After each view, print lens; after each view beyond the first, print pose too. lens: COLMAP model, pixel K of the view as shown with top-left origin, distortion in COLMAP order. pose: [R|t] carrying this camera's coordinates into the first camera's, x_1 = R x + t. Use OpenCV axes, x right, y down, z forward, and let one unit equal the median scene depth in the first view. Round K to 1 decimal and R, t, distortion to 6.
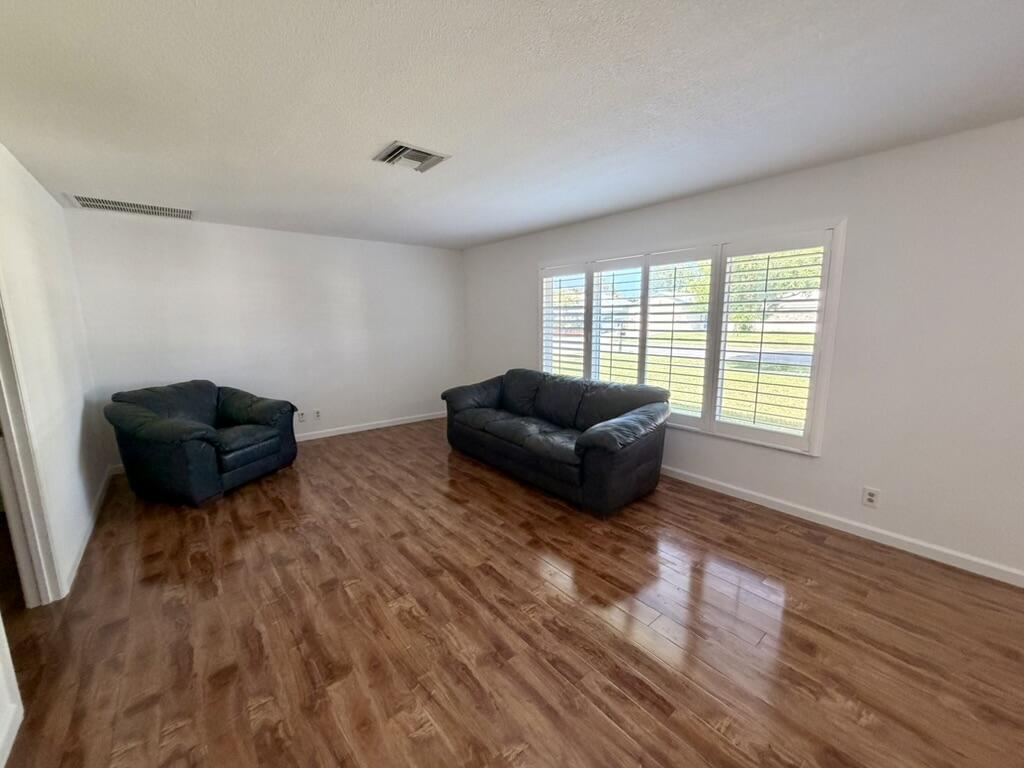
lens RADIAL K [[410.2, 0, 510.0], [0, 410.2, 384.7], [0, 0, 1]] dist [-0.001643, 0.000530]
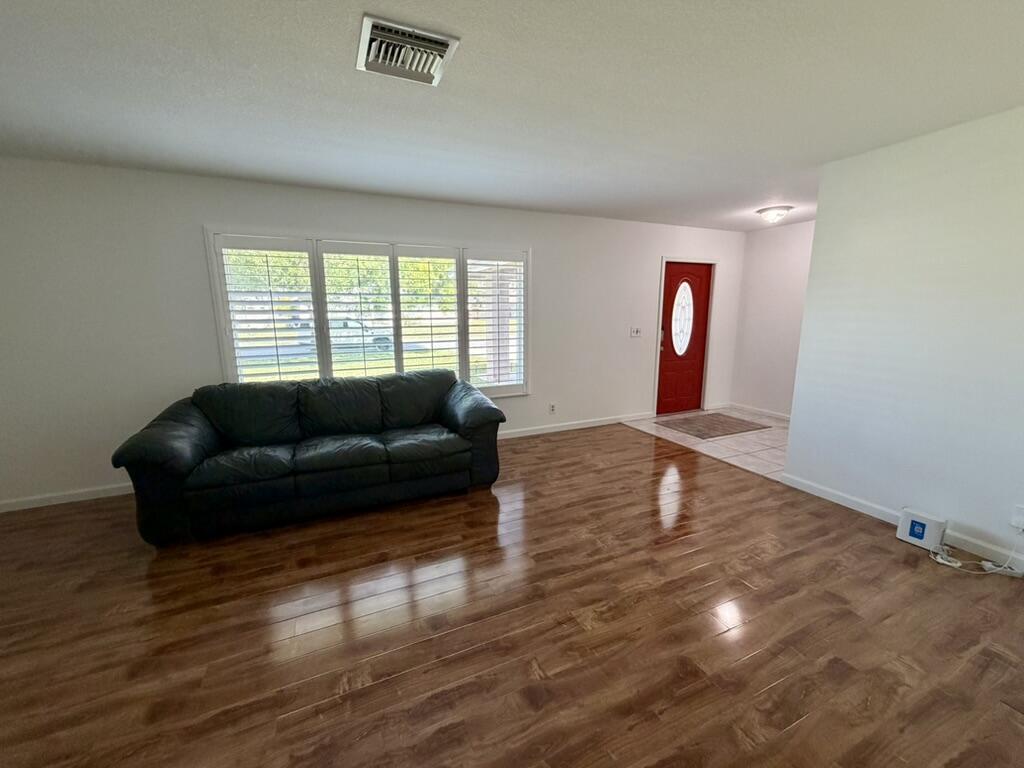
lens RADIAL K [[410.2, 0, 509.5], [0, 410.2, 384.4], [0, 0, 1]] dist [-0.001643, 0.000530]
pose [[0.256417, -0.165560, 0.952282, -0.892747], [0.159503, 0.978962, 0.127250, -0.088967], [-0.953315, 0.119263, 0.277429, 0.709334]]
